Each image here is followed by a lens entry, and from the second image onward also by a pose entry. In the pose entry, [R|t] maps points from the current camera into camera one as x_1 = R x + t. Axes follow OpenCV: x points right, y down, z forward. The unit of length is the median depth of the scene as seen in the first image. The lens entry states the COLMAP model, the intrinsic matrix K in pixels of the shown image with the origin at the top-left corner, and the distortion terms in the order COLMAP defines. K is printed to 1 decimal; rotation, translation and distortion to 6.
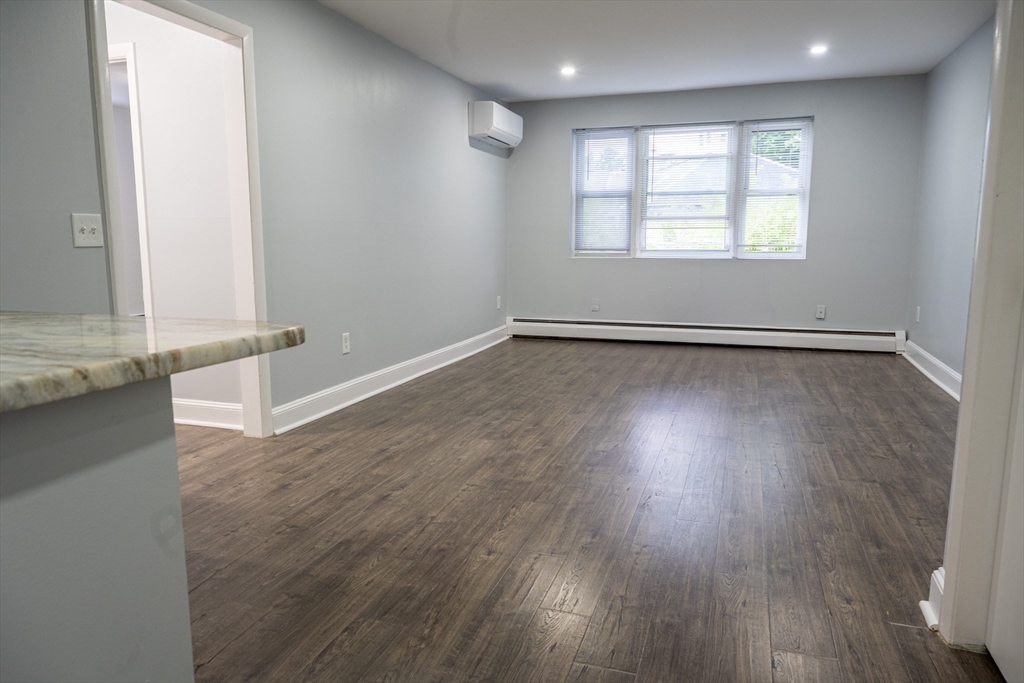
lens RADIAL K [[704.1, 0, 511.0], [0, 704.1, 343.0], [0, 0, 1]] dist [-0.058354, -0.002614]
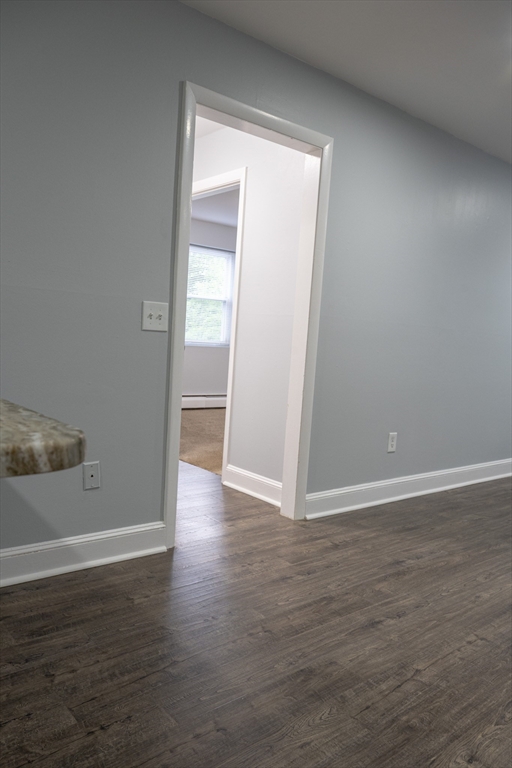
lens RADIAL K [[578.2, 0, 255.8], [0, 578.2, 384.3], [0, 0, 1]] dist [-0.003569, 0.011667]
pose [[0.849098, 0.097408, -0.519177, 0.043084], [-0.139681, 0.989269, -0.042838, -0.029066], [0.509433, 0.108893, 0.853593, 0.238353]]
